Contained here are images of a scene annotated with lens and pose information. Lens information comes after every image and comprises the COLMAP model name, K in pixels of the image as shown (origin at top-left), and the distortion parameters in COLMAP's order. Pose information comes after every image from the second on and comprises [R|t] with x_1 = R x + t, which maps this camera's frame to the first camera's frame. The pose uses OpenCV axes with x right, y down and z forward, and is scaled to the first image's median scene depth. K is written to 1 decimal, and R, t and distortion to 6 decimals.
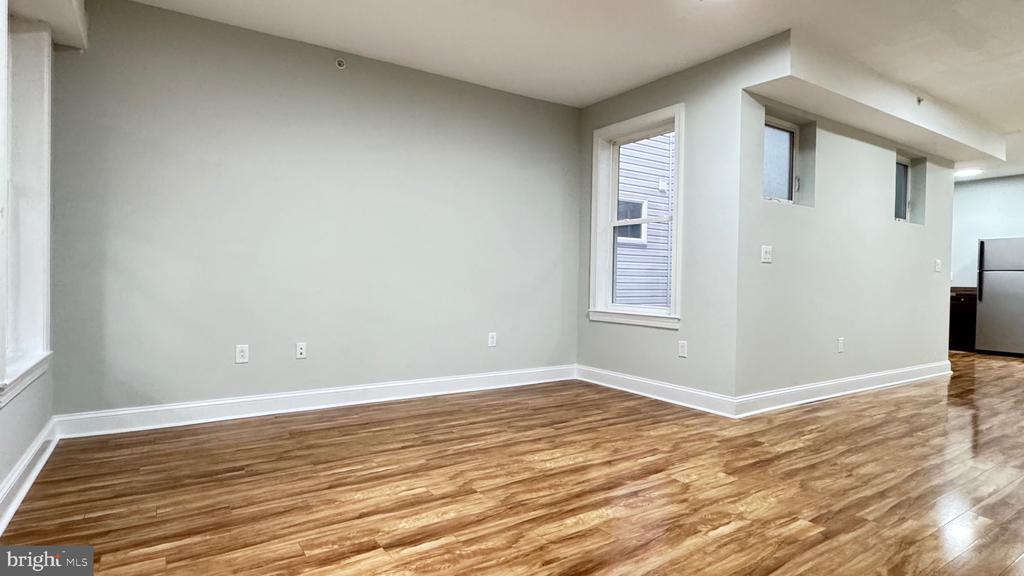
lens RADIAL K [[536.0, 0, 512.0], [0, 536.0, 288.0], [0, 0, 1]] dist [-0.005184, 0.000923]
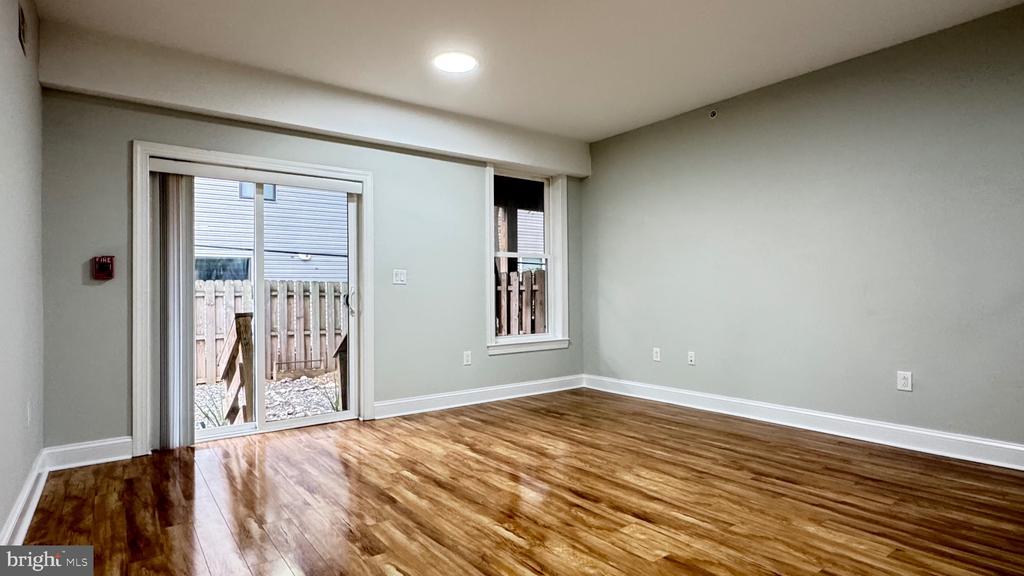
lens RADIAL K [[536.0, 0, 512.0], [0, 536.0, 288.0], [0, 0, 1]] dist [-0.005184, 0.000923]
pose [[0.056764, -0.024465, -0.998088, 1.077439], [-0.004802, 0.999681, -0.024777, -0.016821], [0.998376, 0.006199, 0.056628, 0.677762]]
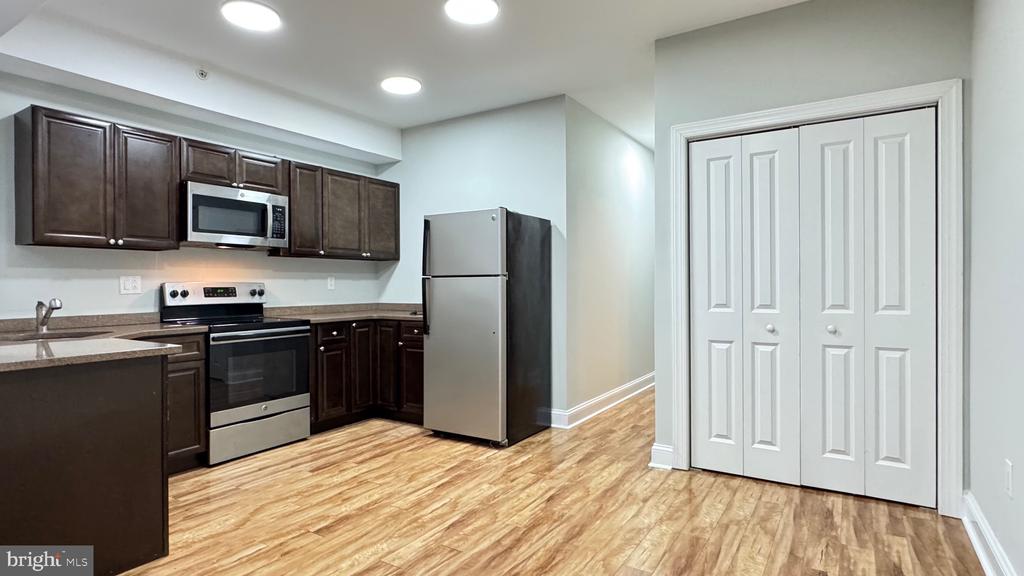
lens RADIAL K [[534.0, 0, 512.0], [0, 534.0, 288.0], [0, 0, 1]] dist [-0.002930, 0.000039]
pose [[0.912205, -0.024184, 0.409019, 1.932119], [0.027271, 0.999627, -0.001717, -0.046268], [-0.408825, 0.012721, 0.912524, 1.290732]]
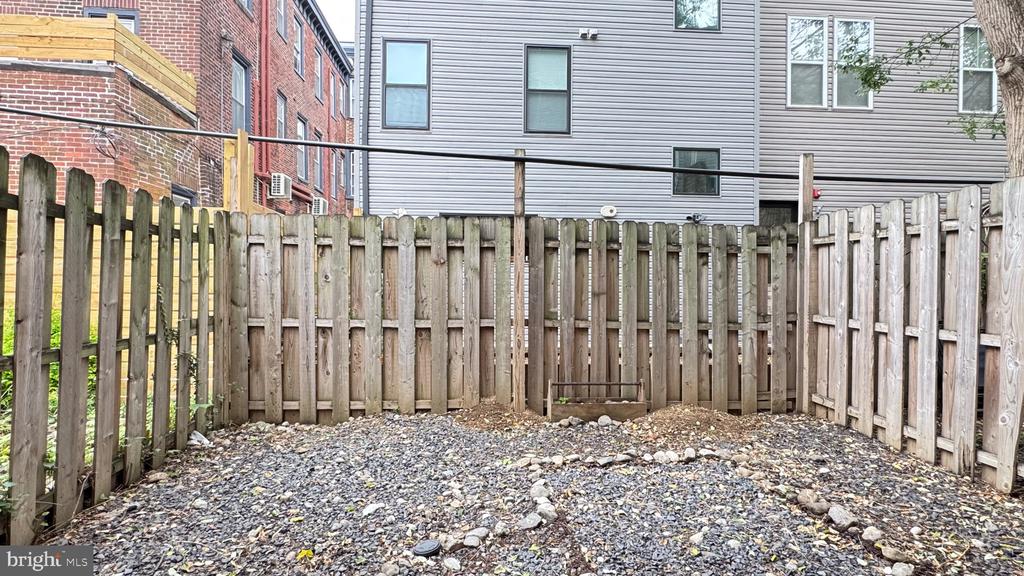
lens RADIAL K [[536.1, 0, 509.7], [0, 536.1, 286.6], [0, 0, 1]] dist [-0.002551, 0.000731]
pose [[-0.473759, -0.013911, -0.880545, -0.619096], [-0.028528, 0.999593, -0.000443, 0.070249], [0.880192, 0.024911, -0.473963, 0.129118]]
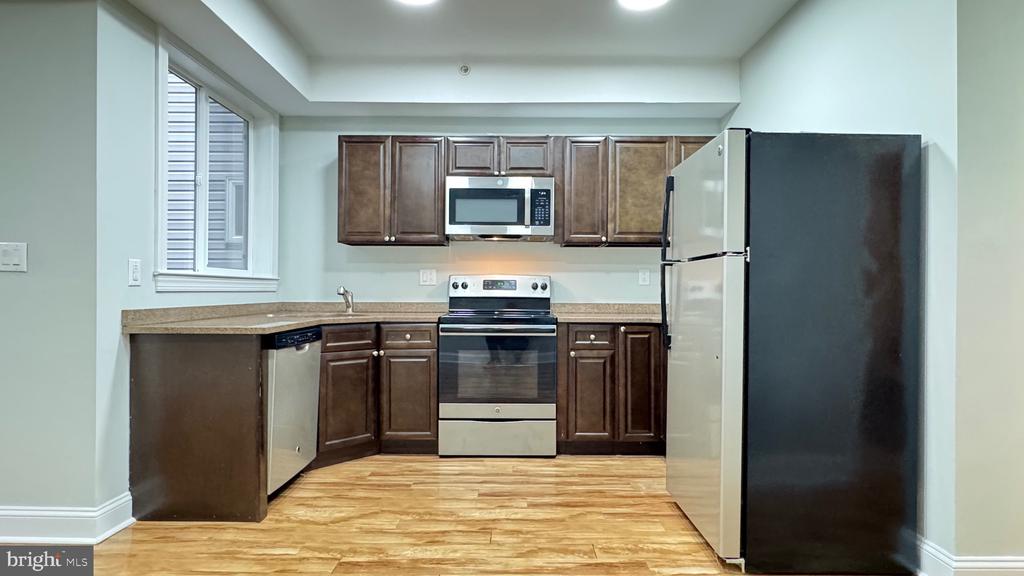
lens RADIAL K [[536.1, 0, 509.7], [0, 536.1, 286.6], [0, 0, 1]] dist [-0.002551, 0.000731]
pose [[0.831223, -0.015026, -0.555736, 2.566441], [-0.000450, 0.999616, -0.027702, -0.017145], [0.555939, 0.023277, 0.830897, 1.716933]]
